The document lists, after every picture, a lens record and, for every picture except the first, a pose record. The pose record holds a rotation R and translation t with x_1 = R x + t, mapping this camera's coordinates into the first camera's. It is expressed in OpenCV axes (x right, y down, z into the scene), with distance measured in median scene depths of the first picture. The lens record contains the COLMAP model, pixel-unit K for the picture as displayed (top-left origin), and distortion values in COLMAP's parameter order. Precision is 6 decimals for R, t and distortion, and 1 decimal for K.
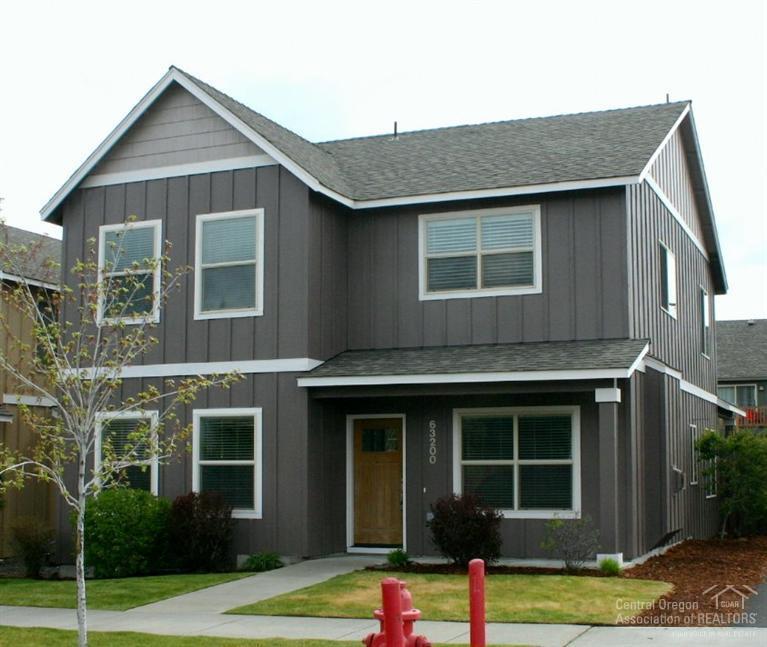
lens RADIAL K [[1179.0, 0, 383.2], [0, 1179.0, 328.8], [0, 0, 1]] dist [-0.001370, 0.000000]
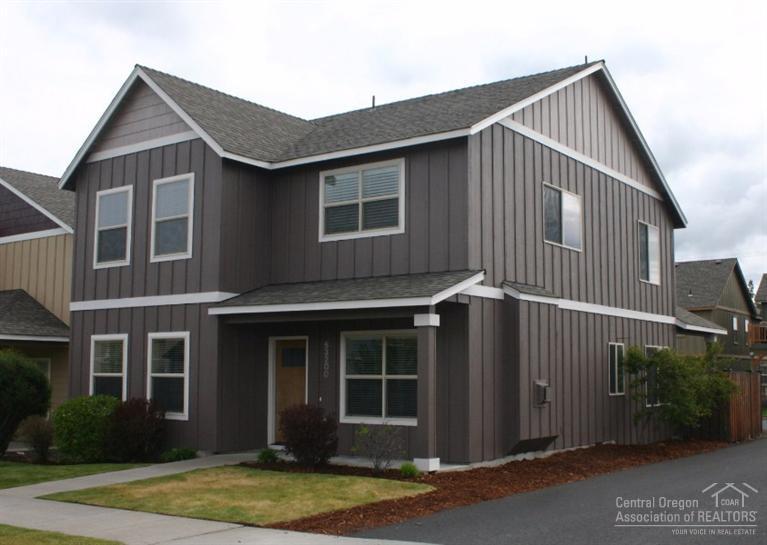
lens RADIAL K [[891.7, 0, 383.9], [0, 891.7, 267.7], [0, 0, 1]] dist [0.020956, 0.000000]
pose [[0.967983, -0.021739, -0.250073, 0.329178], [0.022404, 0.999749, -0.000187, 0.003730], [0.250014, -0.005421, 0.968227, 0.130506]]
